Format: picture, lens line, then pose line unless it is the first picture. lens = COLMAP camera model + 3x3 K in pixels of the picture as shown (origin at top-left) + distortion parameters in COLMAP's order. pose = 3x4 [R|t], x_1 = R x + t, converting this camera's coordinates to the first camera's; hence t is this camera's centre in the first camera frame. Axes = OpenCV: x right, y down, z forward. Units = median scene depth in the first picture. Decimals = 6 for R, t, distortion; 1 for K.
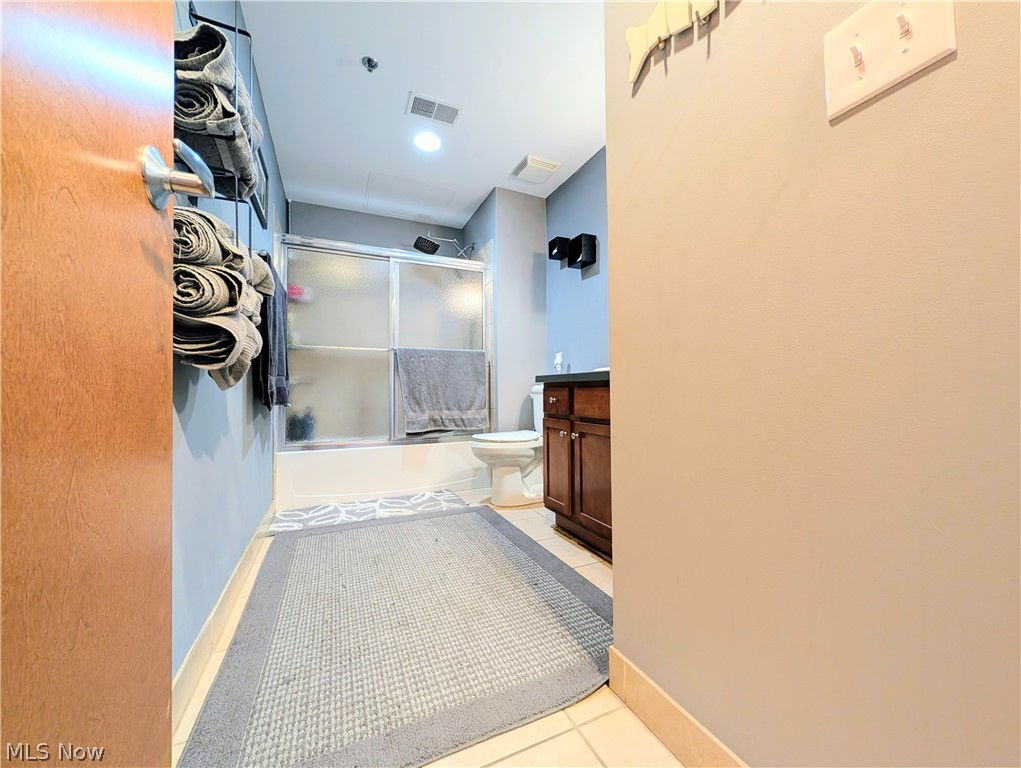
lens RADIAL K [[393.2, 0, 511.5], [0, 393.2, 382.5], [0, 0, 1]] dist [-0.000305, 0.000206]
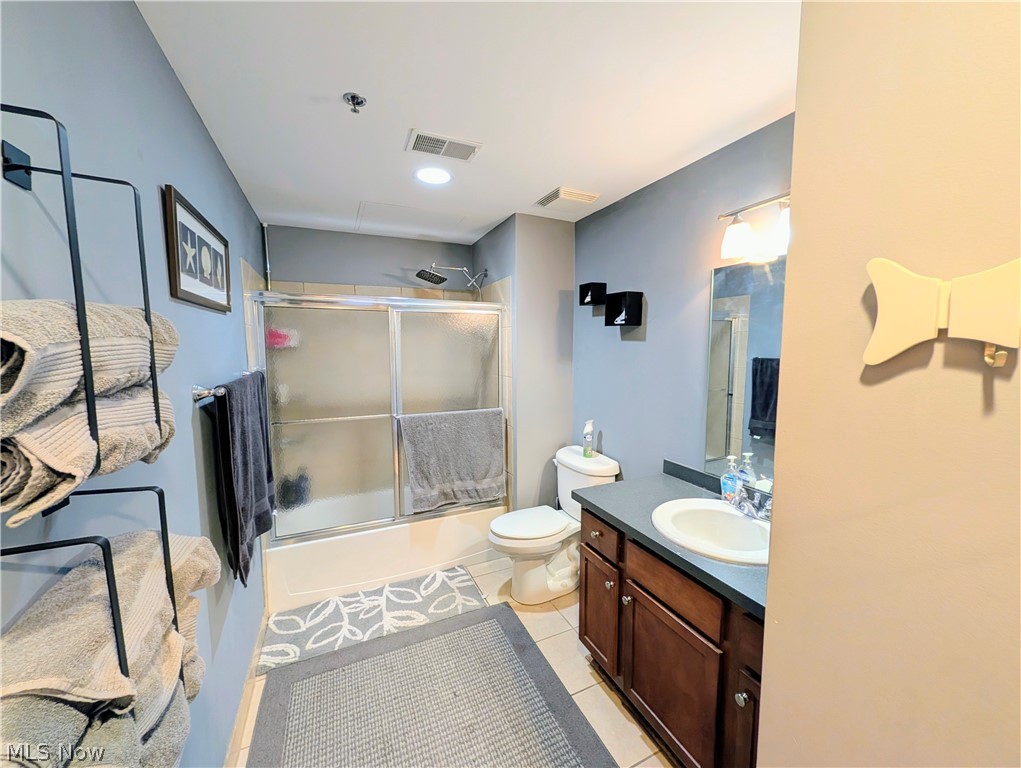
lens RADIAL K [[393.2, 0, 511.1], [0, 393.2, 382.6], [0, 0, 1]] dist [-0.000305, 0.000206]
pose [[0.999985, 0.005134, -0.001743, -0.052906], [-0.004901, 0.993447, 0.114192, -0.272624], [0.002317, -0.114182, 0.993457, 0.169663]]
